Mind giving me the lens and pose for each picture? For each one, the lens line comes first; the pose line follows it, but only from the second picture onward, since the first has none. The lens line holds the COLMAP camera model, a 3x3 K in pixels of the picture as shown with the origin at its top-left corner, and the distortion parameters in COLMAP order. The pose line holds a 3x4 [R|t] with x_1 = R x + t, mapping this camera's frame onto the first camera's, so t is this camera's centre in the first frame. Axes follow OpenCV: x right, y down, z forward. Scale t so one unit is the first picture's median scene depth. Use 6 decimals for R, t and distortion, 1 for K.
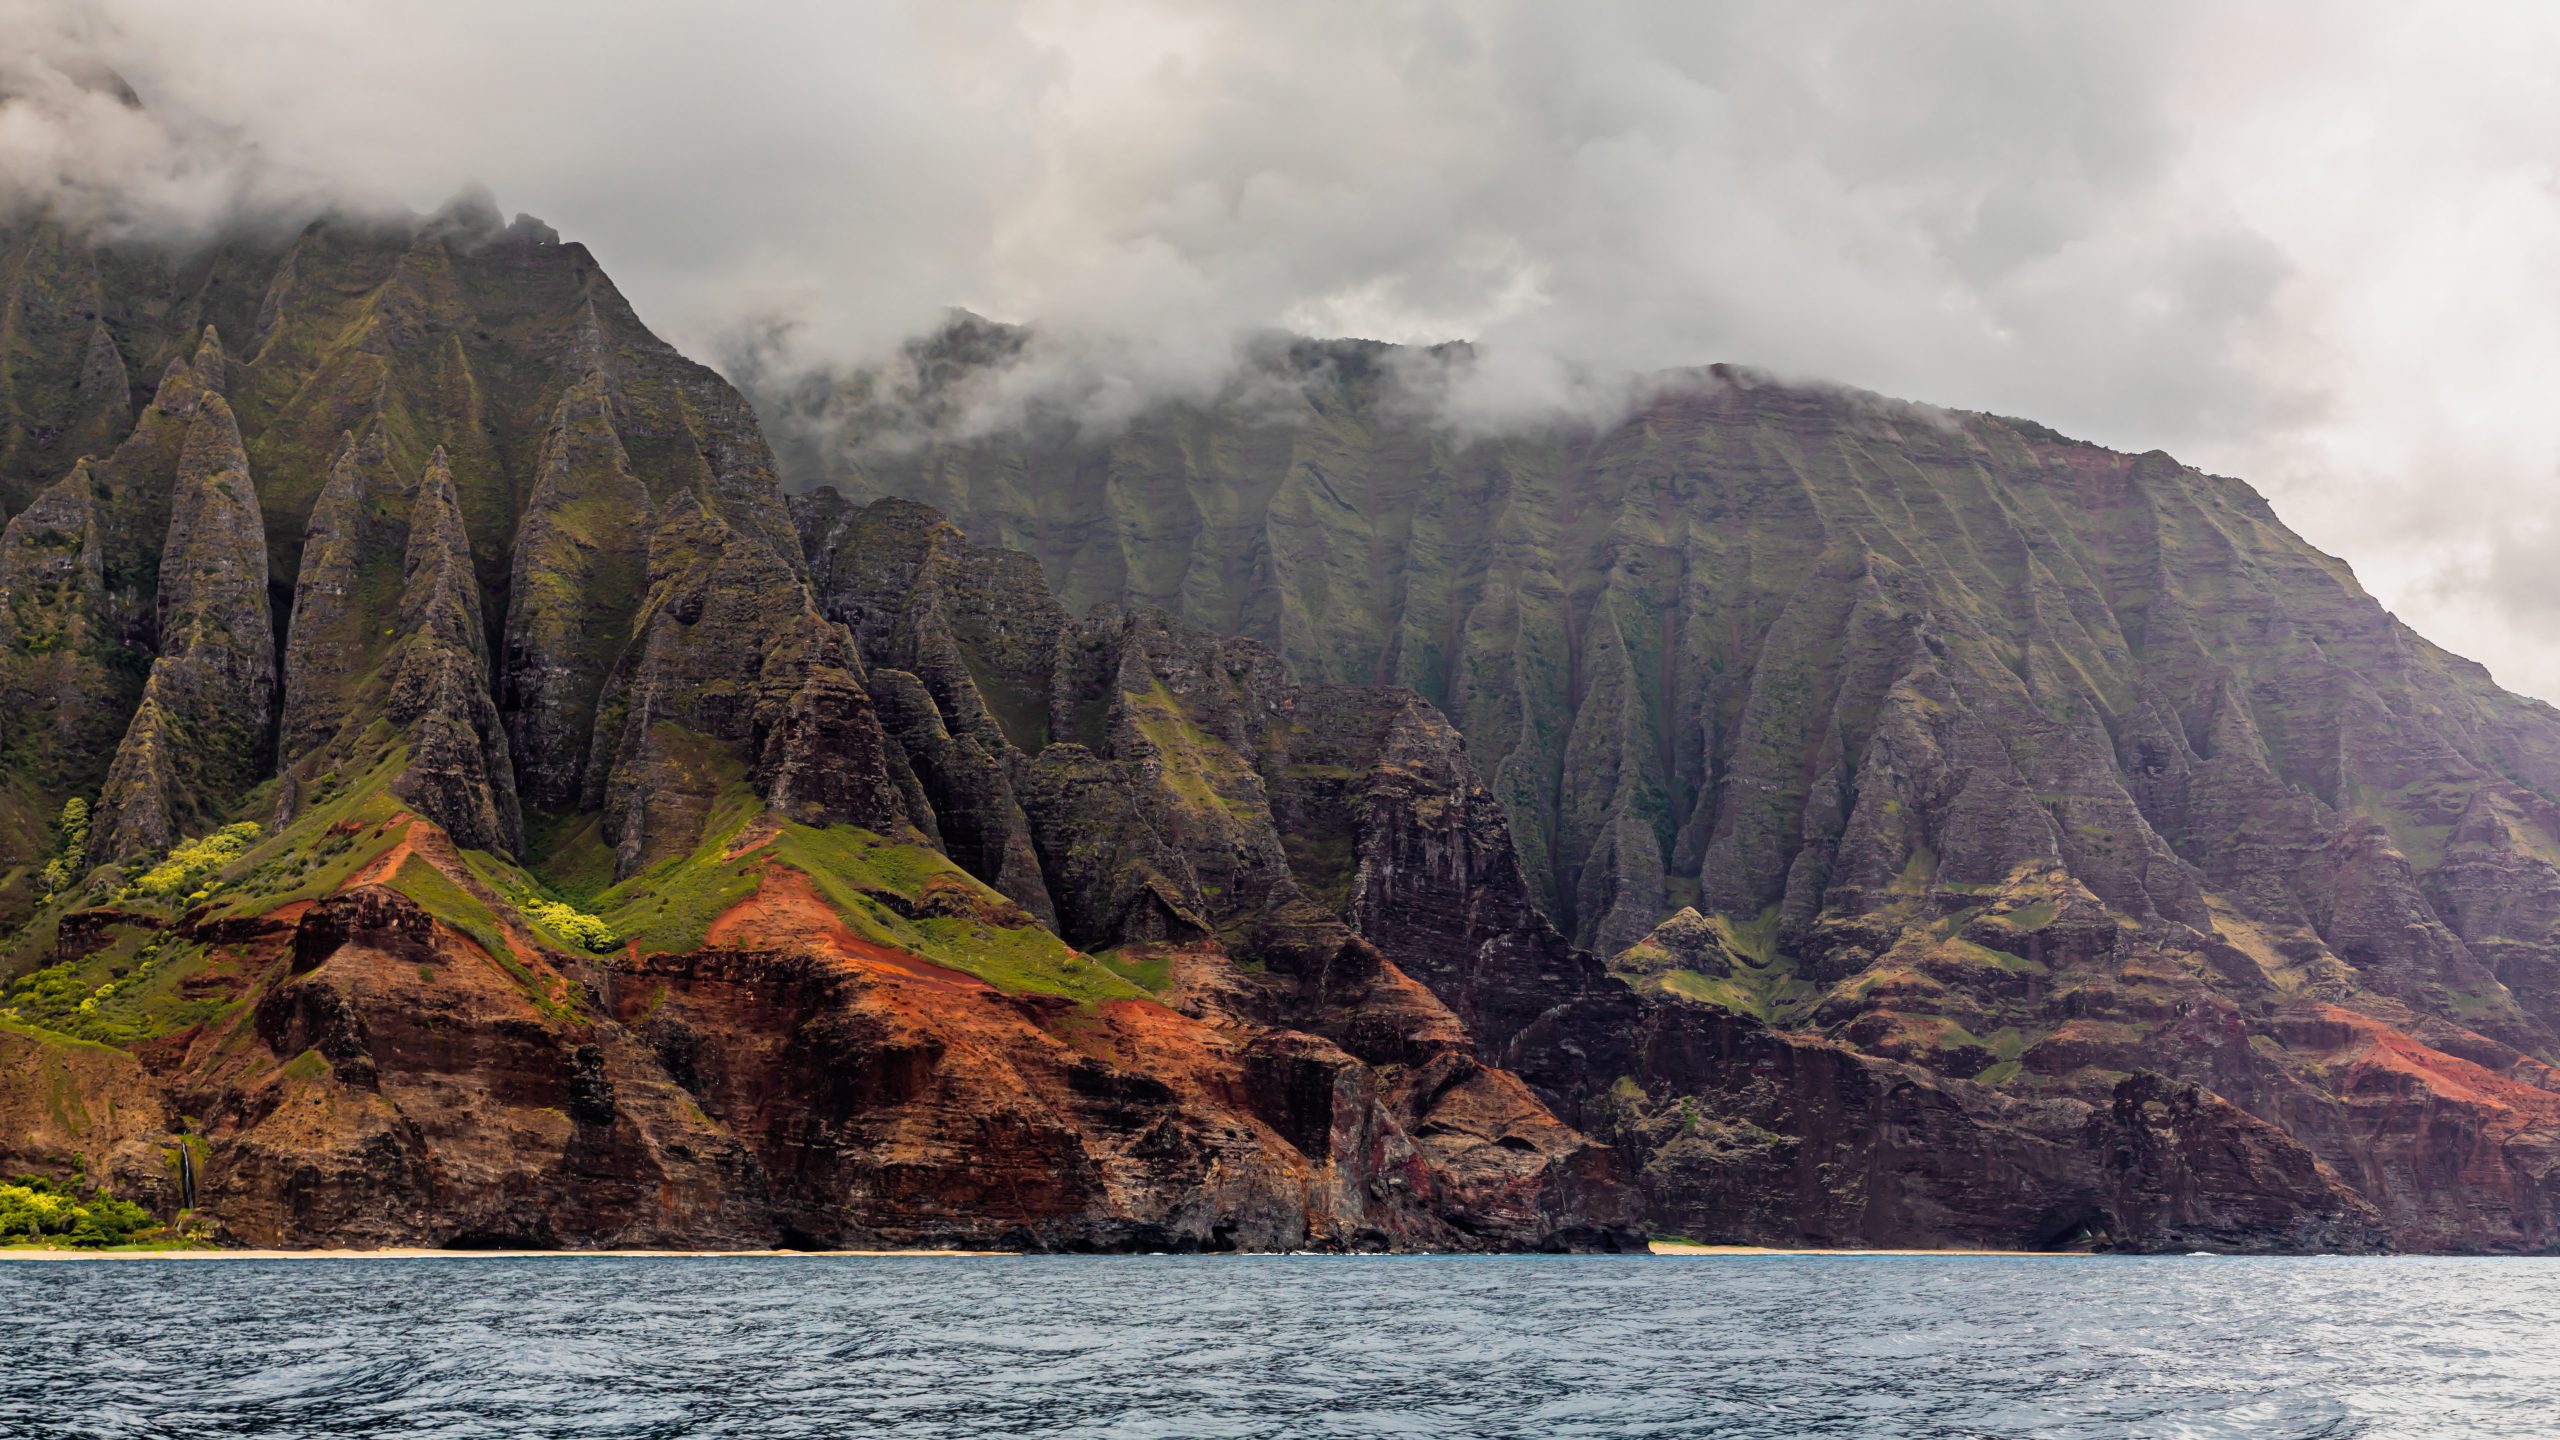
lens RADIAL K [[3817.9, 0, 1371.5], [0, 3817.9, 605.8], [0, 0, 1]] dist [0.076343, 0.000000]
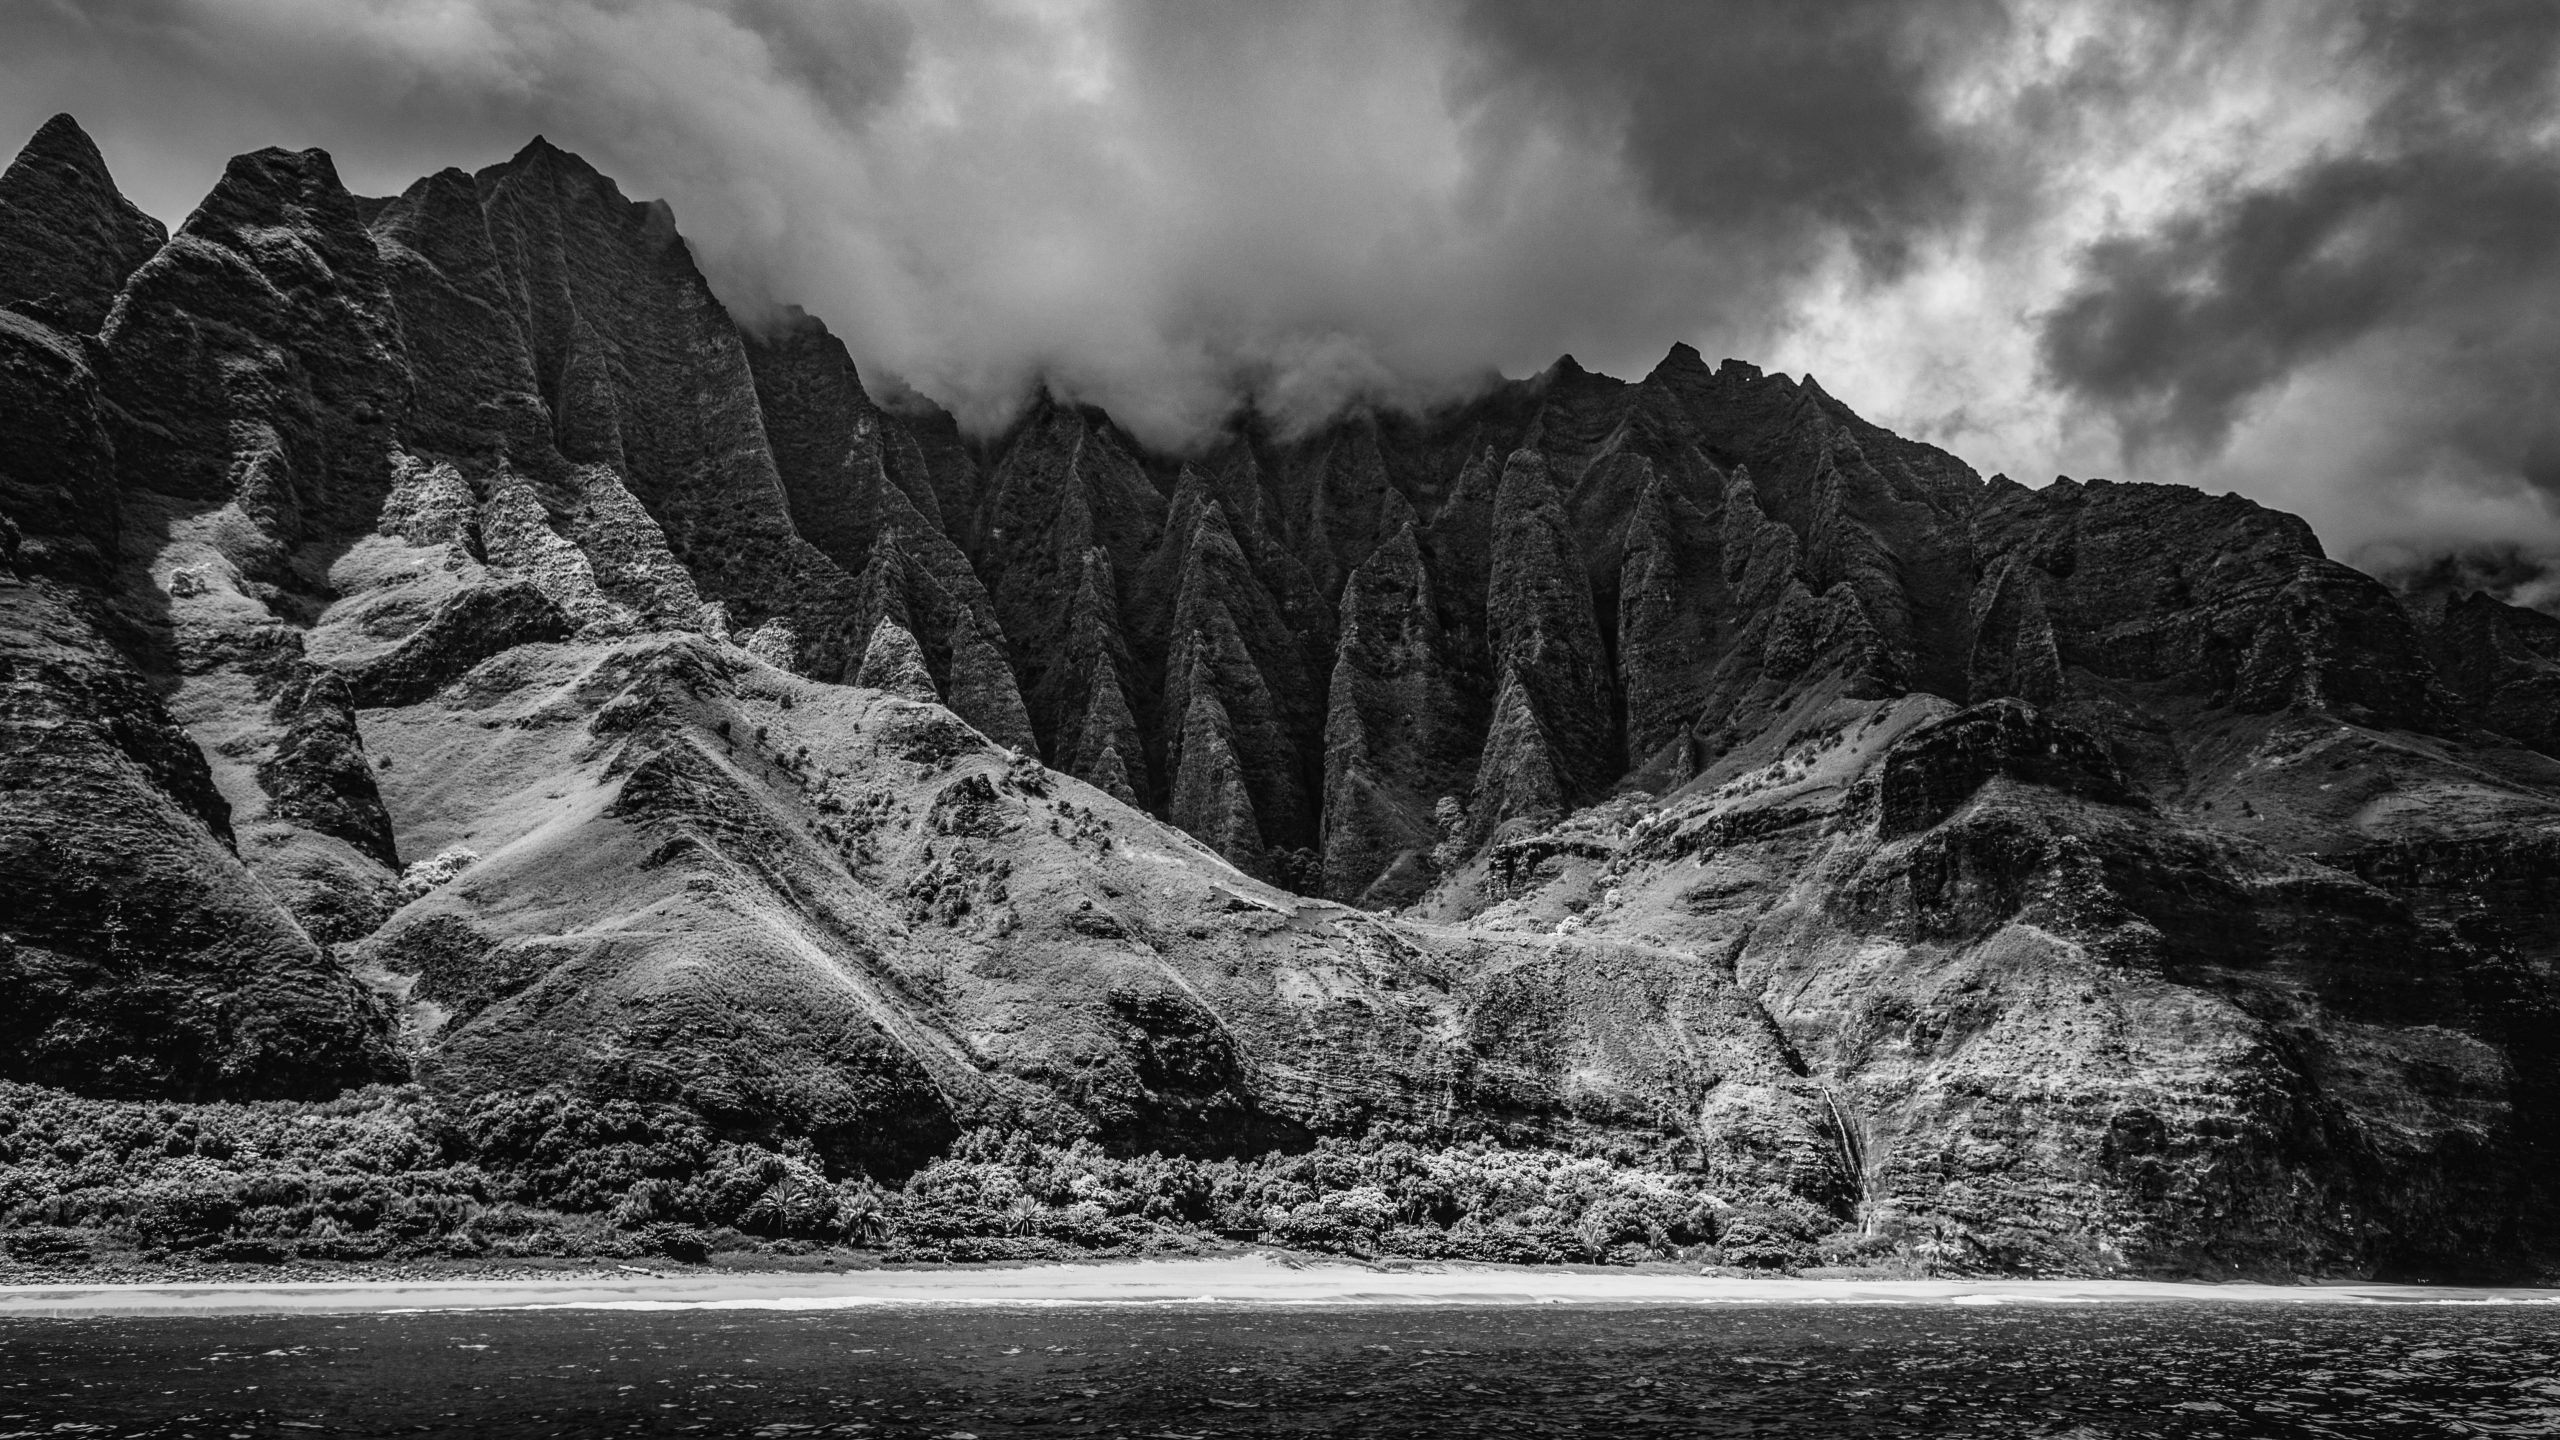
lens RADIAL K [[1793.6, 0, 1257.7], [0, 1793.6, 696.3], [0, 0, 1]] dist [0.007820, 0.001019]
pose [[0.940748, -0.104388, -0.322640, -0.220967], [0.054957, 0.985795, -0.158706, 0.089383], [0.334624, 0.131571, 0.933121, 0.531727]]
